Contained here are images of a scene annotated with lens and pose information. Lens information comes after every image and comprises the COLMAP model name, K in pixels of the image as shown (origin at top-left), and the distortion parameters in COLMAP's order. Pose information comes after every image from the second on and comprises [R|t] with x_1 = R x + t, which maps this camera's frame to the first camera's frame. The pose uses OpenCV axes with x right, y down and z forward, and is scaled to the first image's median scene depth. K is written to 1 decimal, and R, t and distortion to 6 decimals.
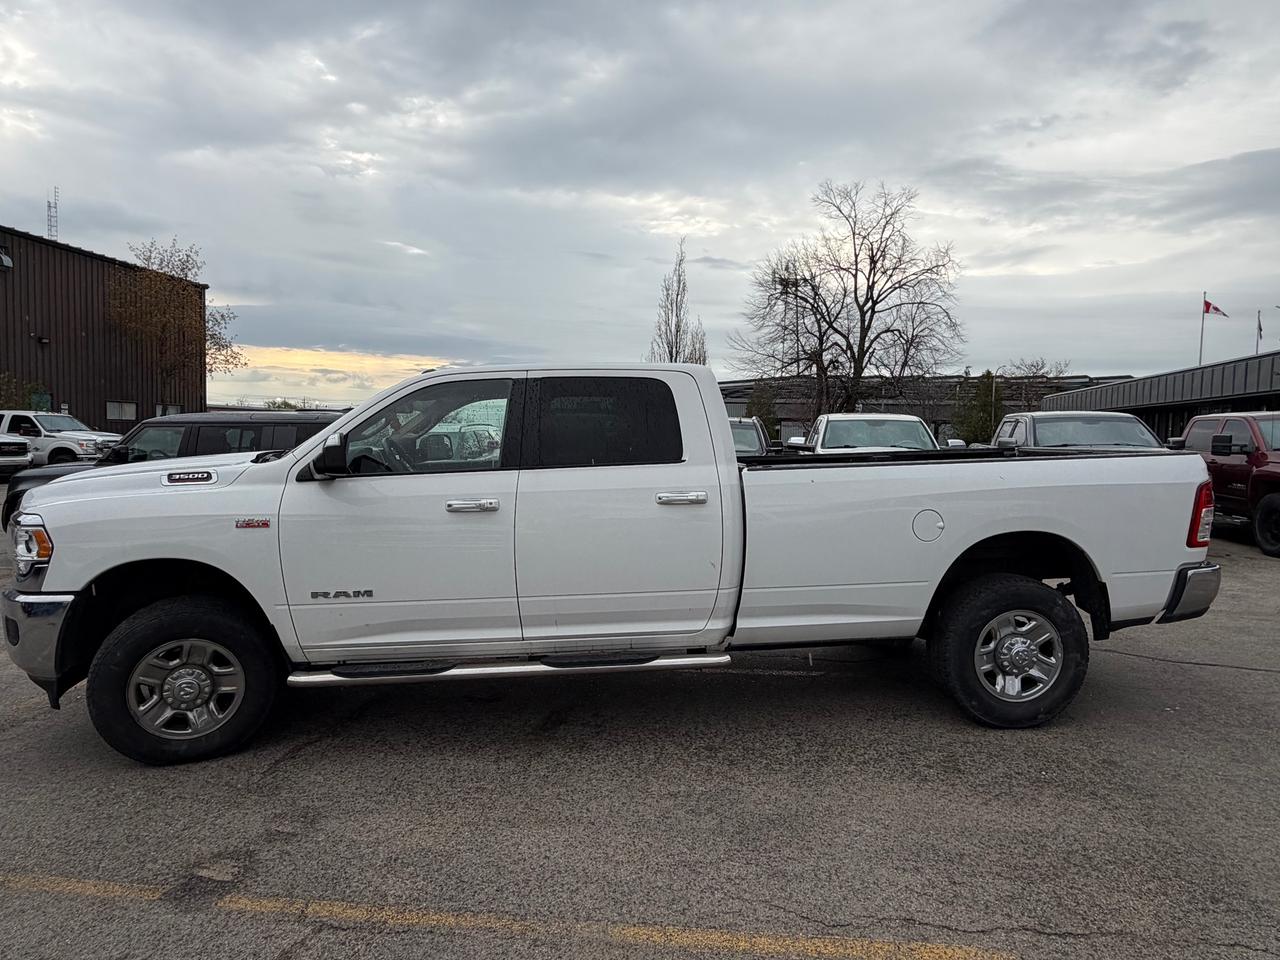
lens RADIAL K [[758.6, 0, 647.7], [0, 758.6, 480.9], [0, 0, 1]] dist [-0.005026, 0.004315]
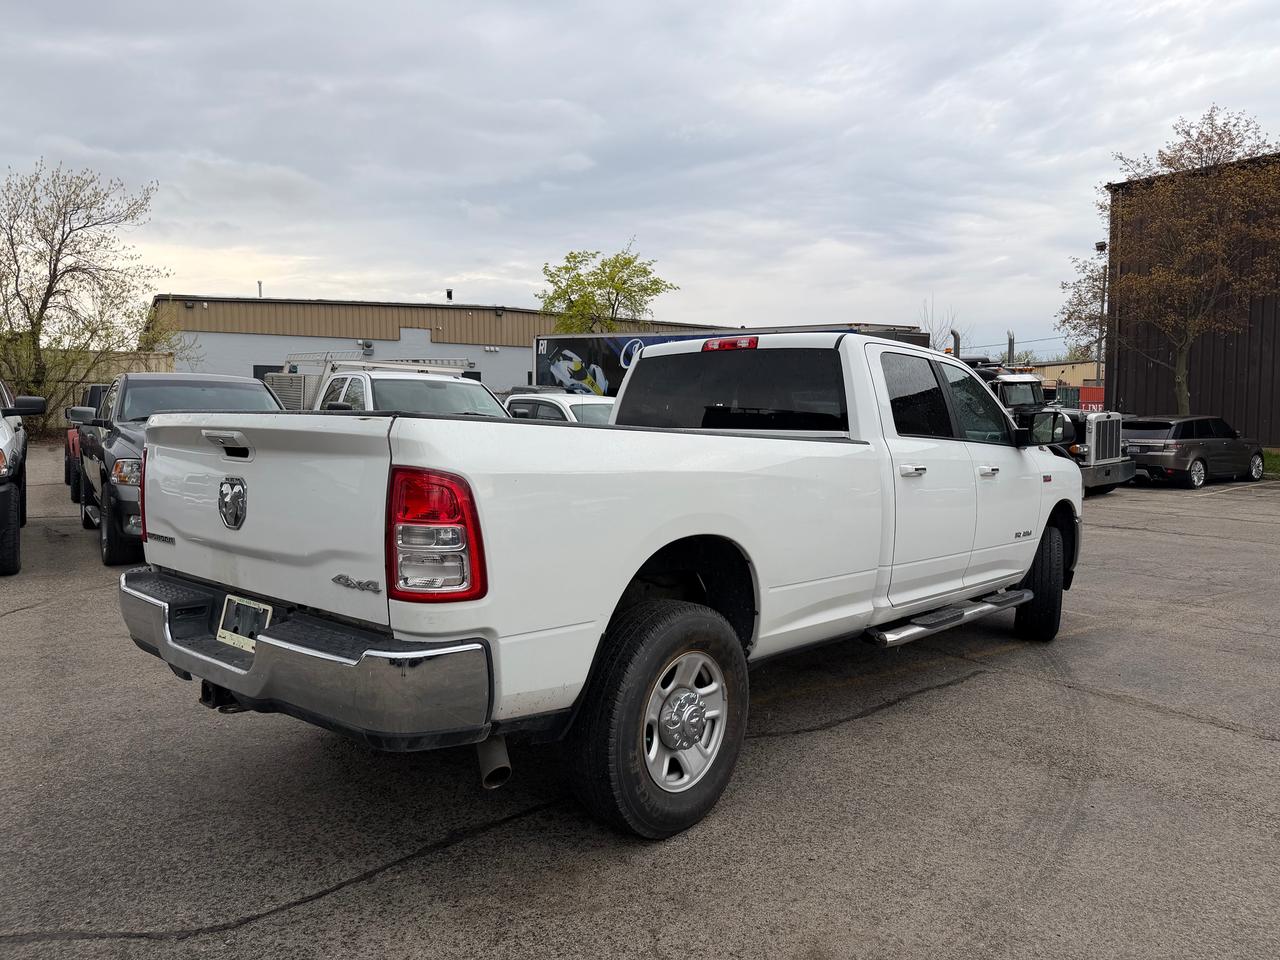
lens RADIAL K [[895.1, 0, 646.1], [0, 895.1, 479.1], [0, 0, 1]] dist [0.034623, -0.046478]
pose [[-0.714598, 0.027062, -0.699012, 1.103953], [-0.053728, 0.994177, 0.093414, -0.086379], [0.697469, 0.104310, -0.708983, 2.141338]]
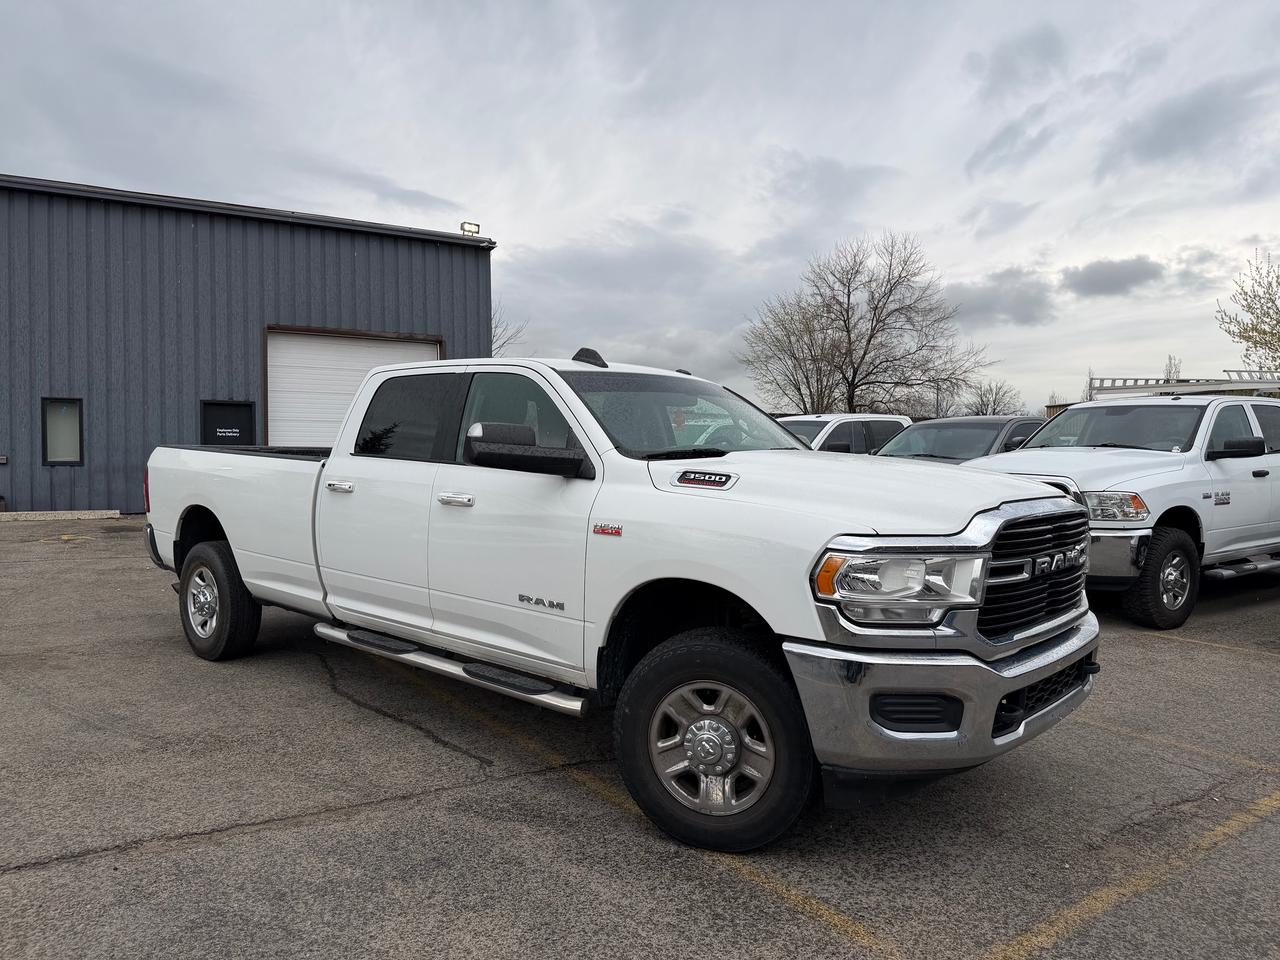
lens RADIAL K [[895.1, 0, 641.1], [0, 895.1, 485.6], [0, 0, 1]] dist [0.034623, -0.046478]
pose [[-0.685229, -0.031335, 0.727653, -1.268179], [0.027883, 0.997213, 0.069200, -0.085151], [-0.727794, 0.067708, -0.682446, 2.121220]]
